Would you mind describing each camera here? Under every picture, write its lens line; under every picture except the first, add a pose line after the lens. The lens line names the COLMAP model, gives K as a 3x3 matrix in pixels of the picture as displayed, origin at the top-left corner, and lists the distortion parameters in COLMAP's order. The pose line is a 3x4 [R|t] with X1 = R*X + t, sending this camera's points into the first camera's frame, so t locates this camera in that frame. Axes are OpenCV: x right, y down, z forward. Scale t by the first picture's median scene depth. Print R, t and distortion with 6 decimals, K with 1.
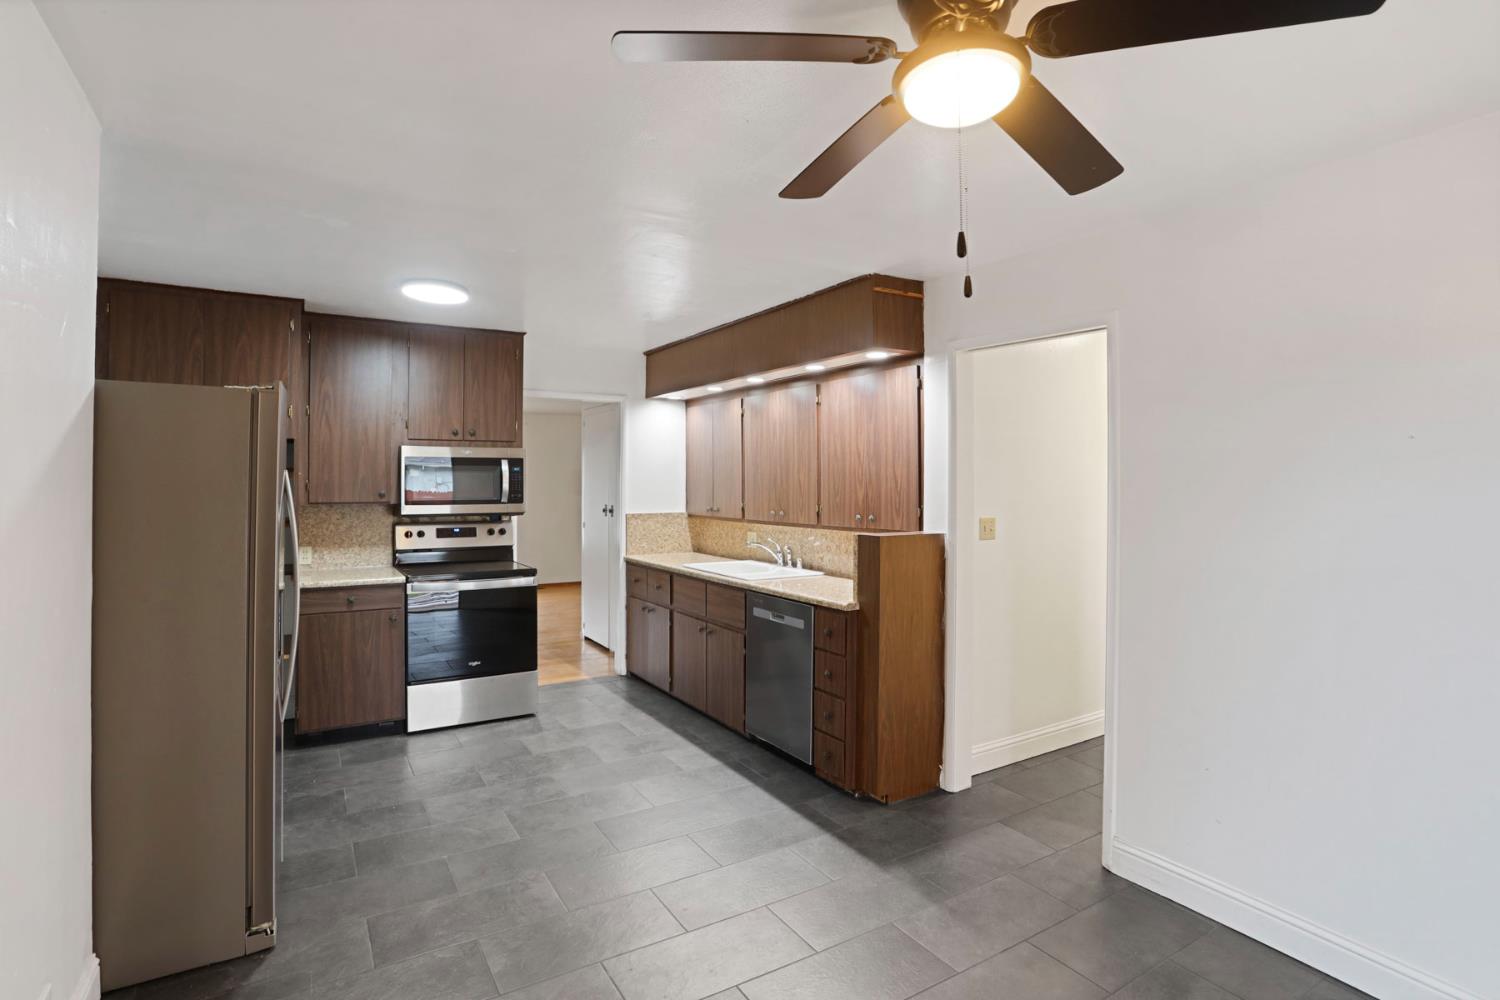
lens RADIAL K [[736.9, 0, 740.8], [0, 736.9, 489.3], [0, 0, 1]] dist [-0.055571, 0.020126]
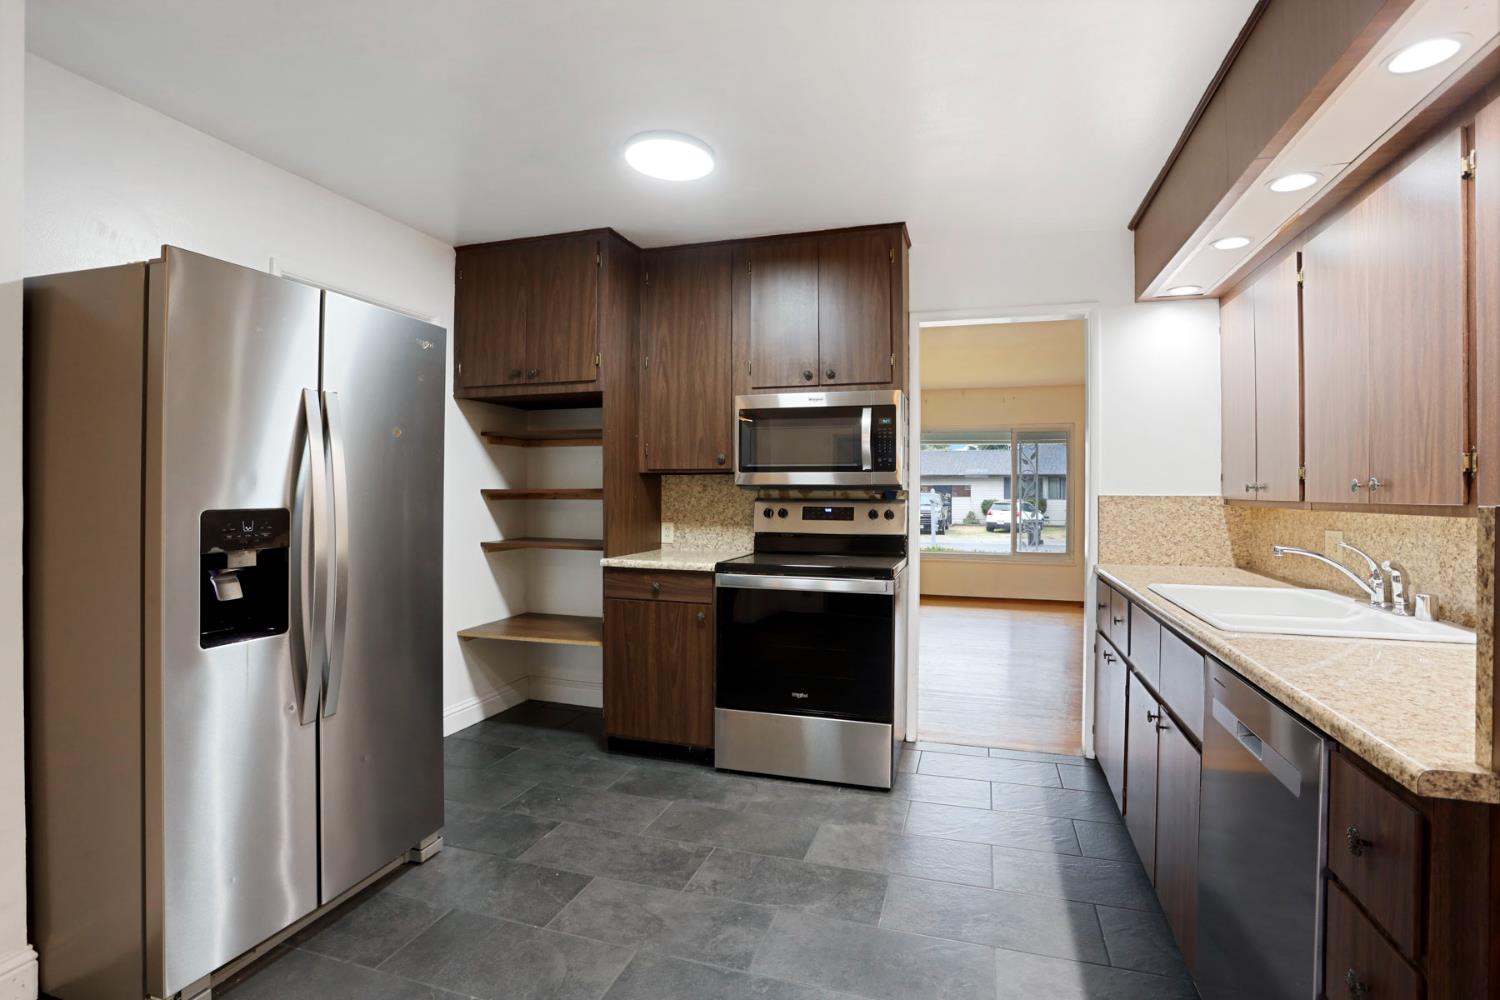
lens RADIAL K [[736.9, 0, 751.1], [0, 736.9, 494.3], [0, 0, 1]] dist [-0.055571, 0.020126]
pose [[0.656072, 0.004926, -0.754682, 0.130016], [-0.010552, 0.999941, -0.002646, 0.044193], [0.754624, 0.009699, 0.656085, 0.467302]]
